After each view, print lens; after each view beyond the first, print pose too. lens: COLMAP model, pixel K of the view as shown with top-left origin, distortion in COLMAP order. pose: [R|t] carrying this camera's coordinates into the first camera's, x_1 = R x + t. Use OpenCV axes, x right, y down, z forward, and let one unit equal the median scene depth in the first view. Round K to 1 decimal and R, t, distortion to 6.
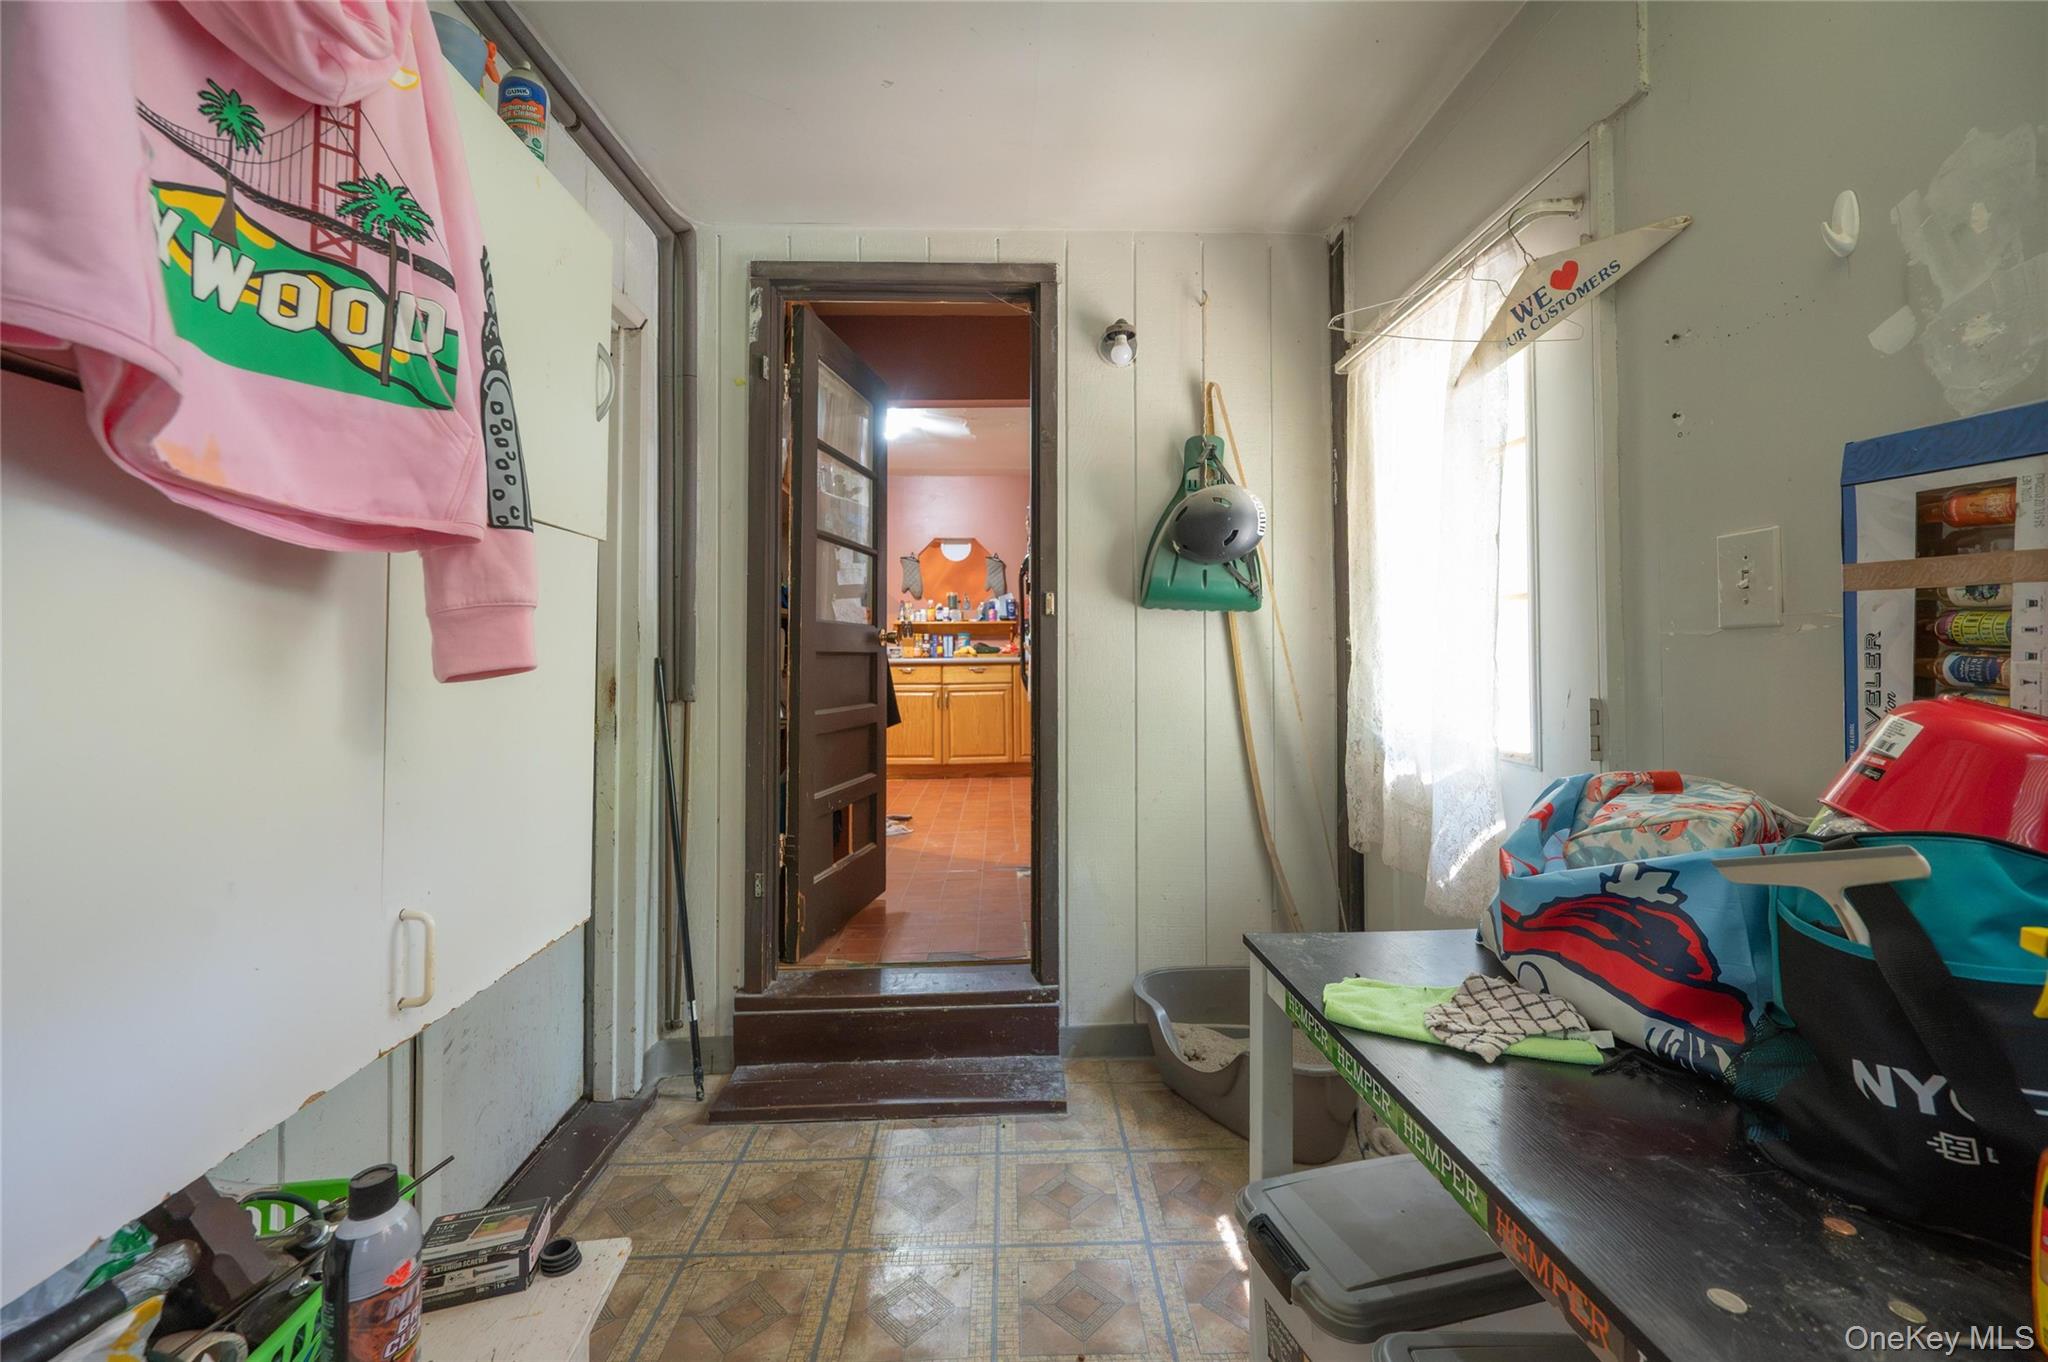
lens RADIAL K [[815.5, 0, 1023.4], [0, 815.5, 658.6], [0, 0, 1]] dist [-0.001165, 0.000216]
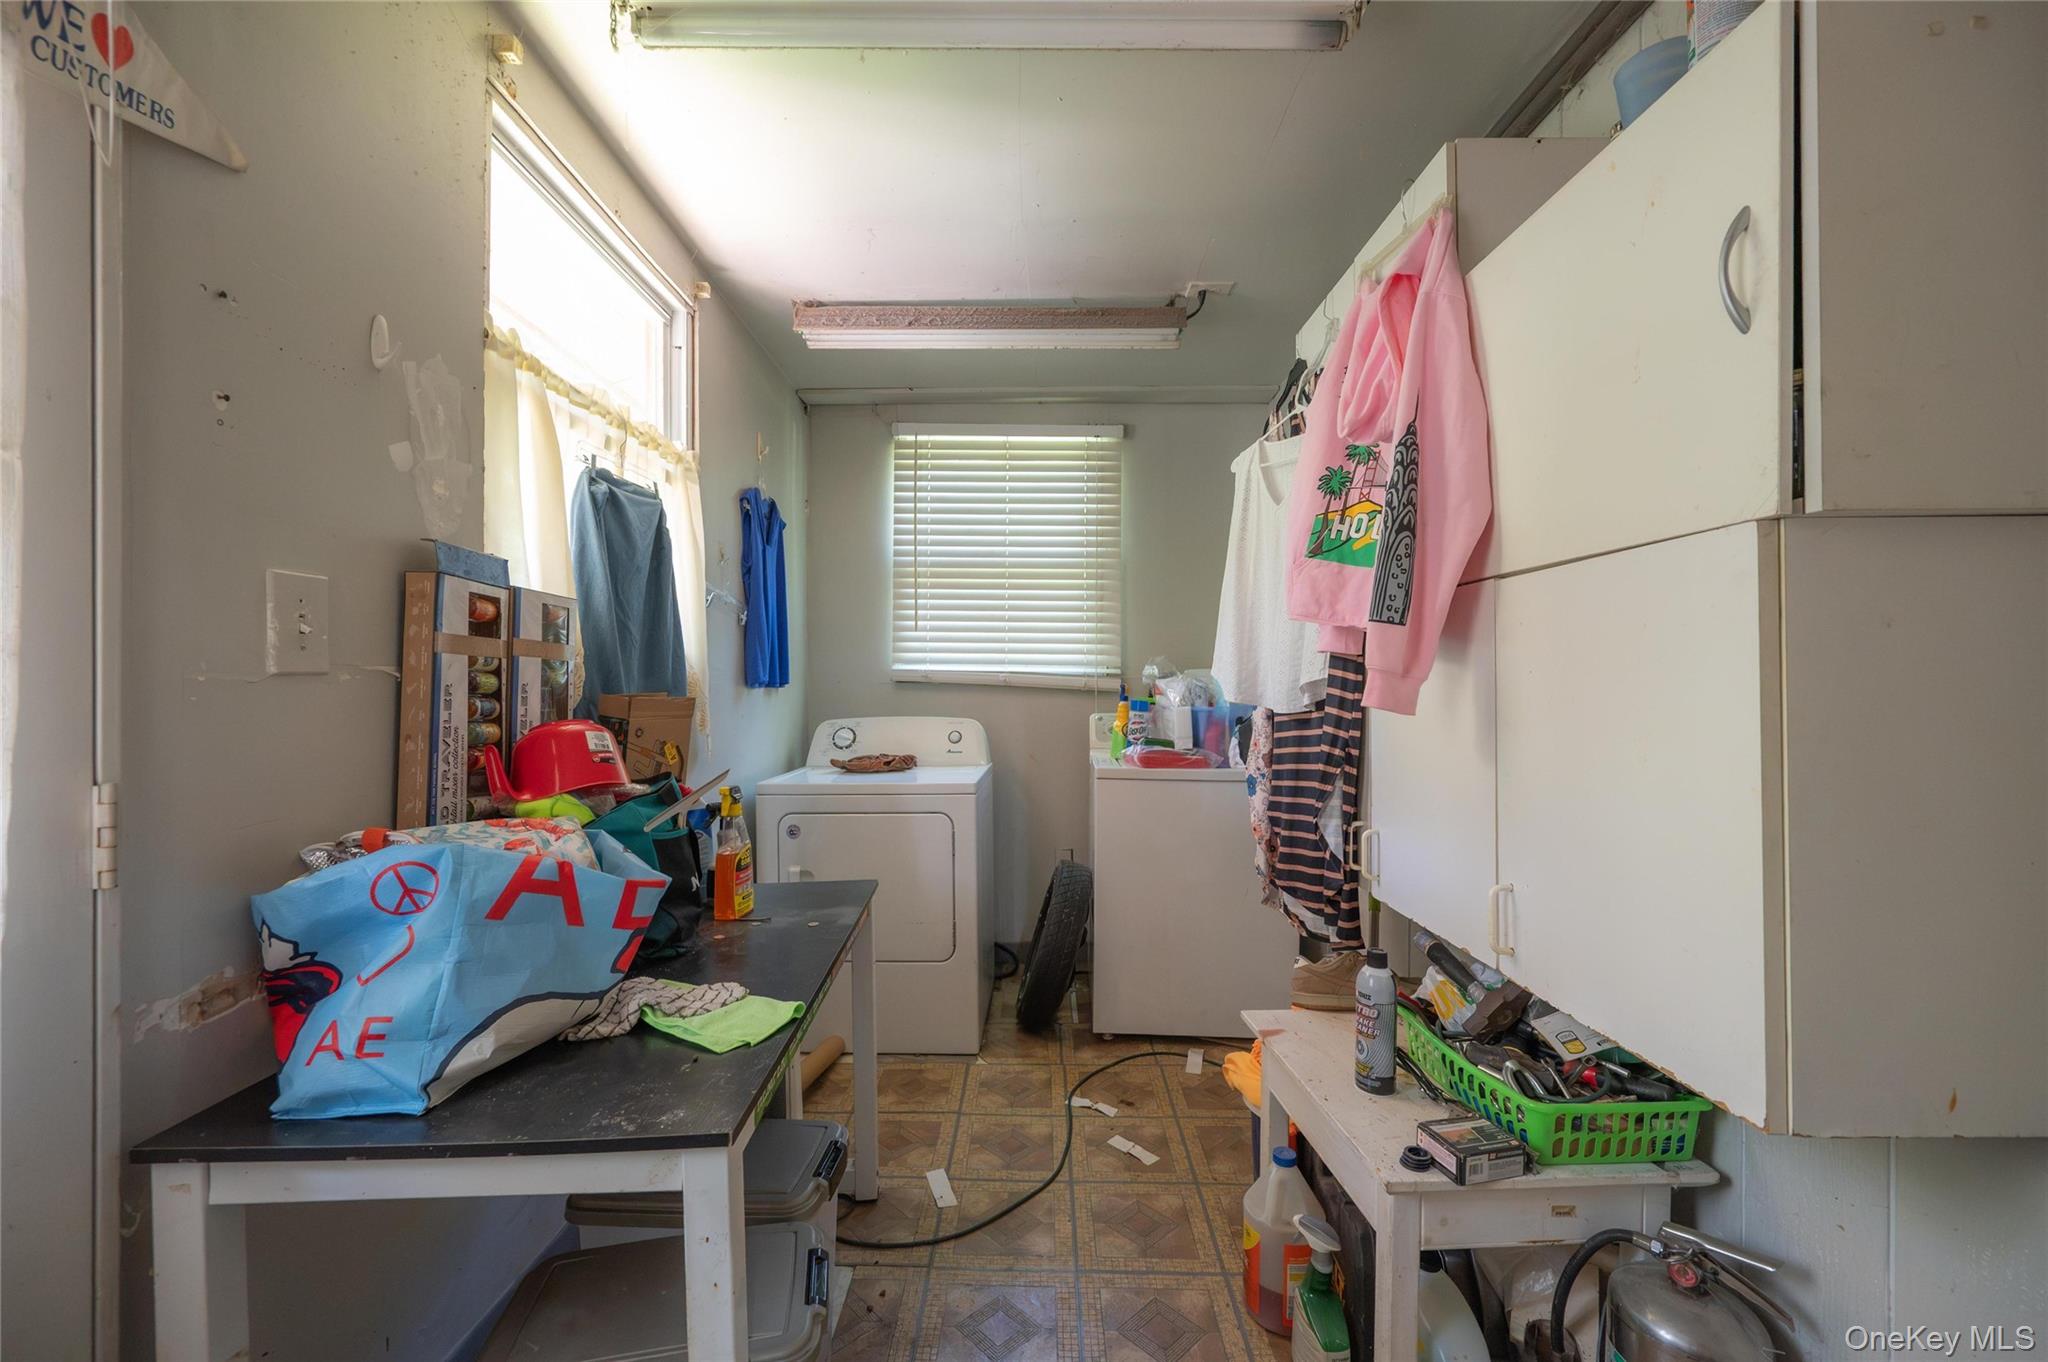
lens RADIAL K [[815.5, 0, 1025.7], [0, 815.5, 679.0], [0, 0, 1]] dist [-0.001165, 0.000216]
pose [[-0.999686, 0.008842, 0.023435, 0.037331], [0.008935, 0.999953, 0.003891, -0.037779], [-0.023400, 0.004099, -0.999718, 2.386138]]
